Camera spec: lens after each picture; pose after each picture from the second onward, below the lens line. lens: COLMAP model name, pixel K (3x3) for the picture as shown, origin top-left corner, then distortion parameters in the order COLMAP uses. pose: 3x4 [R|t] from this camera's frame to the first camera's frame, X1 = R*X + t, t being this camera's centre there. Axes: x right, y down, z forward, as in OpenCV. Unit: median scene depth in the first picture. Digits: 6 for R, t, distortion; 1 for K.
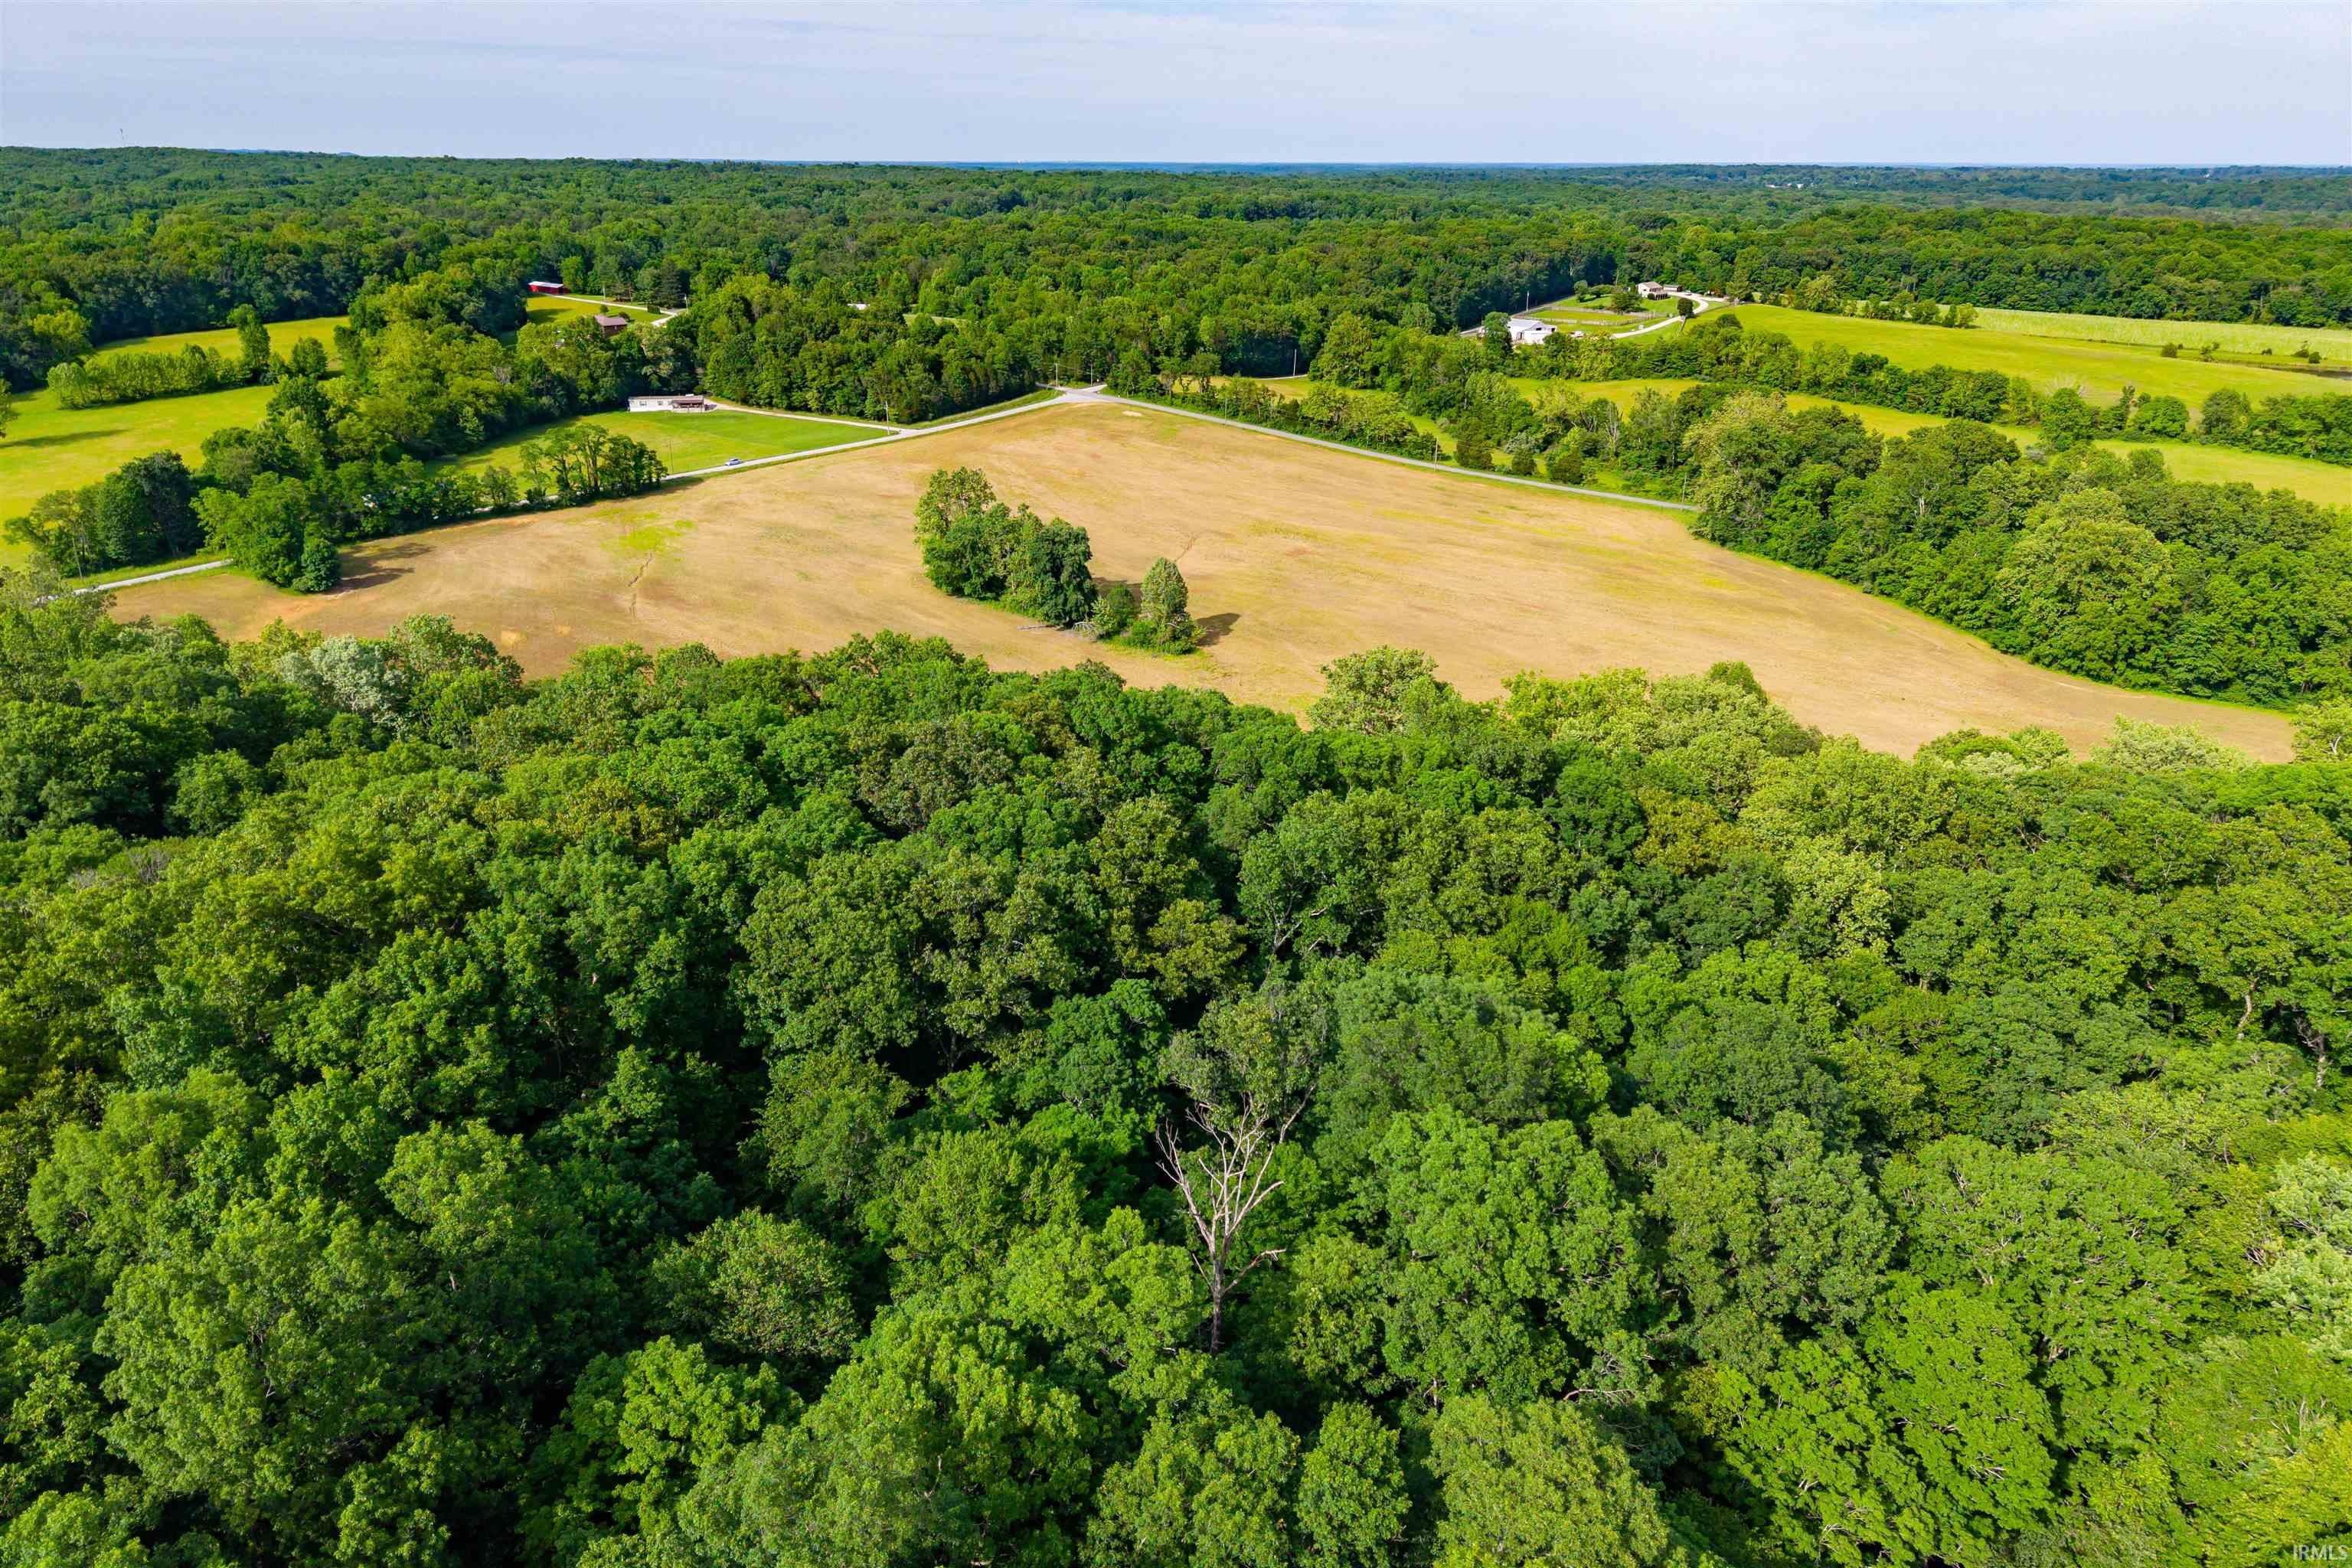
lens RADIAL K [[1568.9, 0, 1171.5], [0, 1568.9, 792.4], [0, 0, 1]] dist [0.031092, -0.033430]
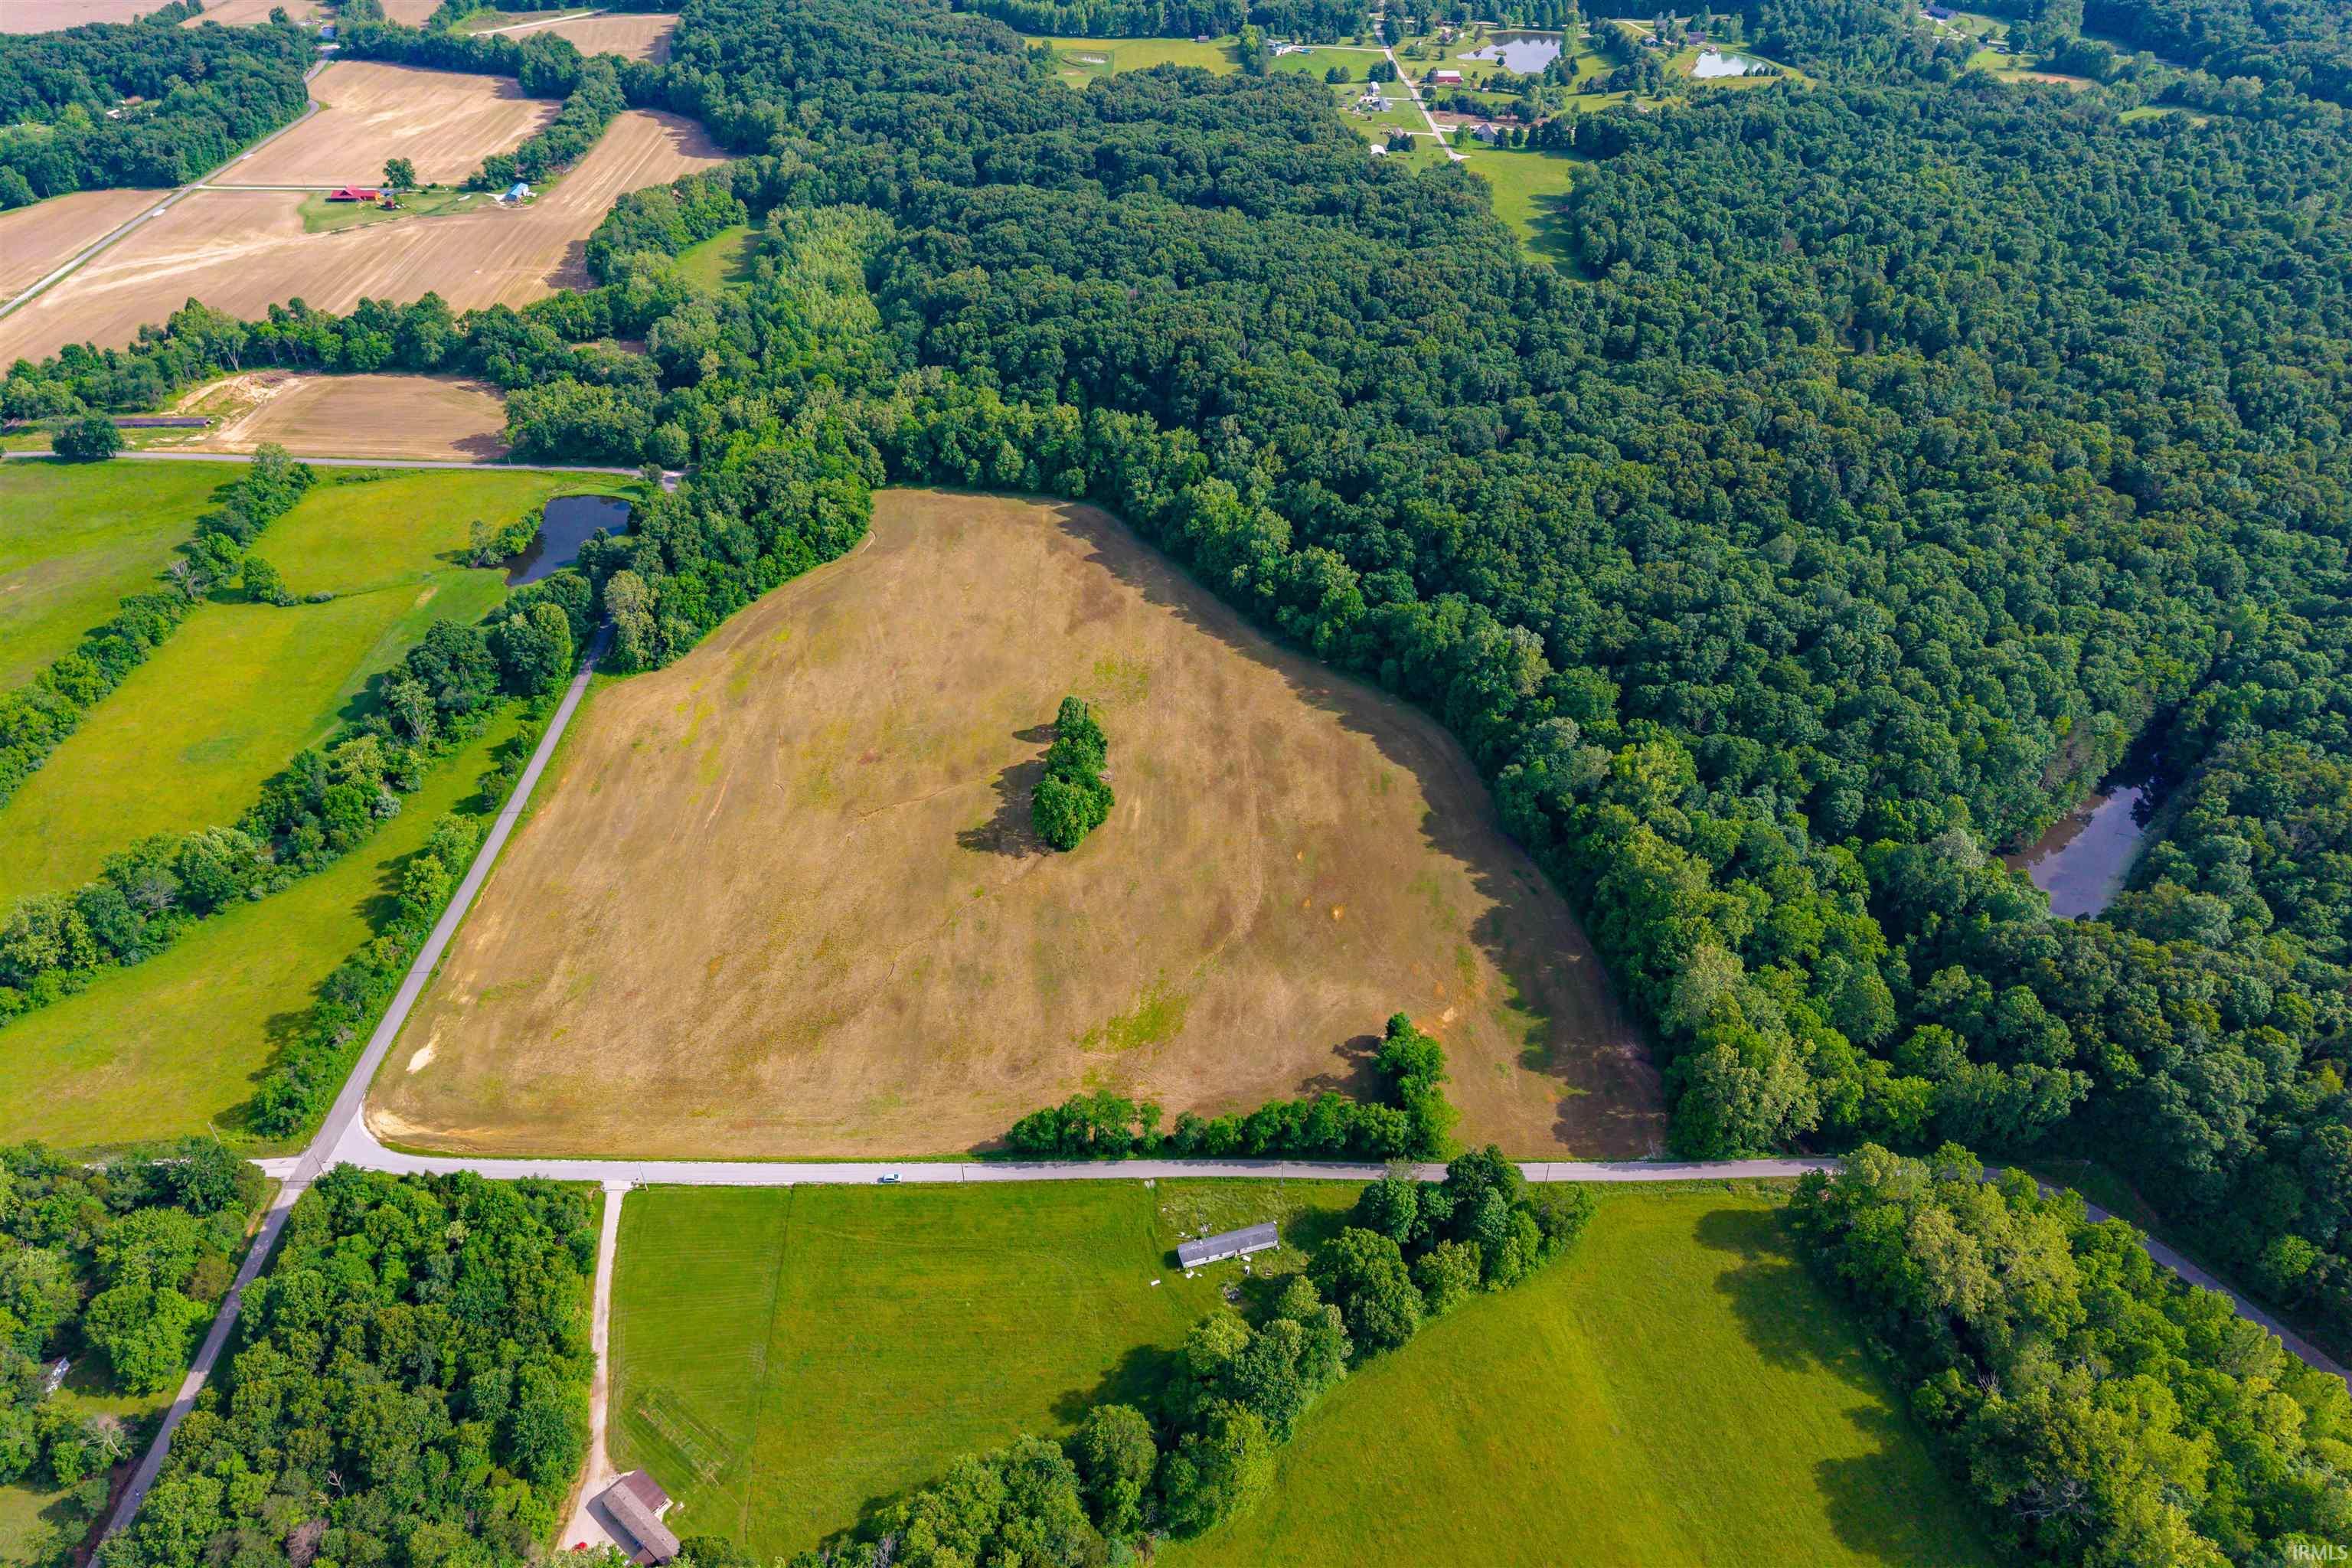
lens RADIAL K [[1568.9, 0, 1190.3], [0, 1568.9, 771.5], [0, 0, 1]] dist [0.031092, -0.033430]
pose [[-0.672075, -0.457909, 0.581923, -0.938525], [0.262795, 0.587217, 0.765582, -1.140559], [-0.692282, 0.667454, -0.274317, 1.152468]]
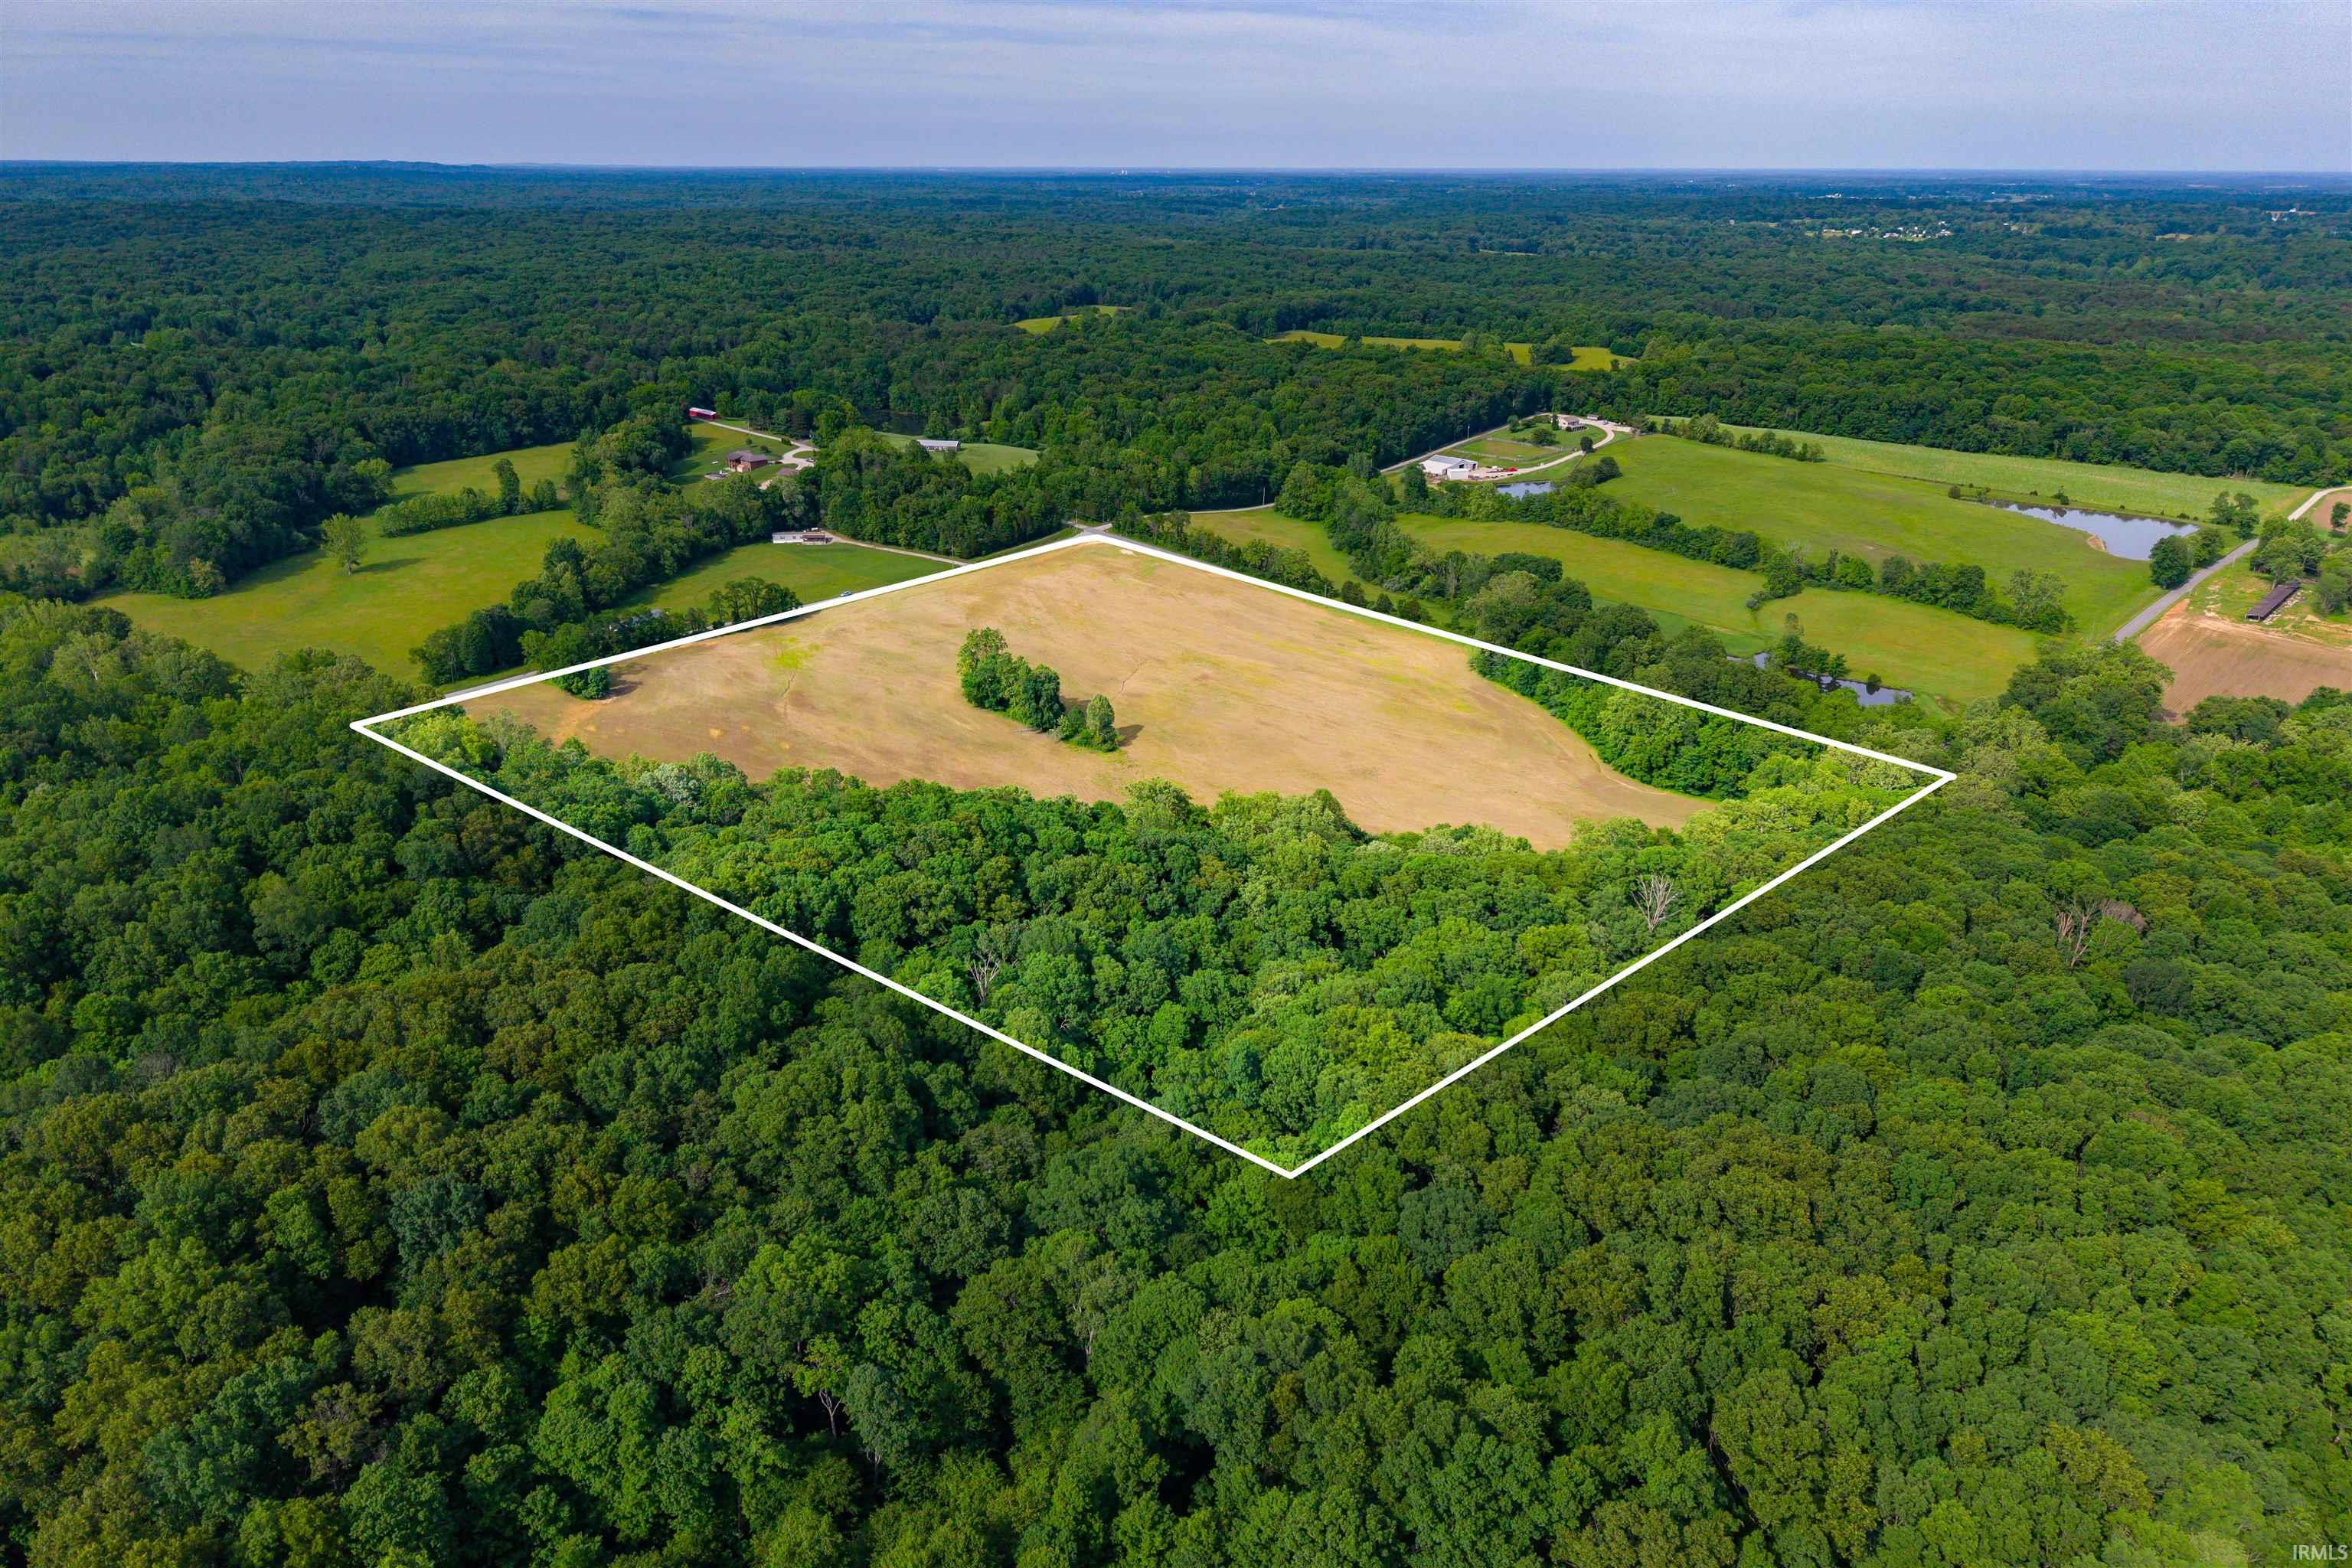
lens RADIAL K [[1568.9, 0, 1176.2], [0, 1568.9, 795.4], [0, 0, 1]] dist [0.031092, -0.033430]
pose [[0.998233, 0.022994, -0.054788, 0.135744], [-0.022992, 0.999735, 0.000666, -0.034967], [0.054789, 0.000595, 0.998498, -0.530052]]
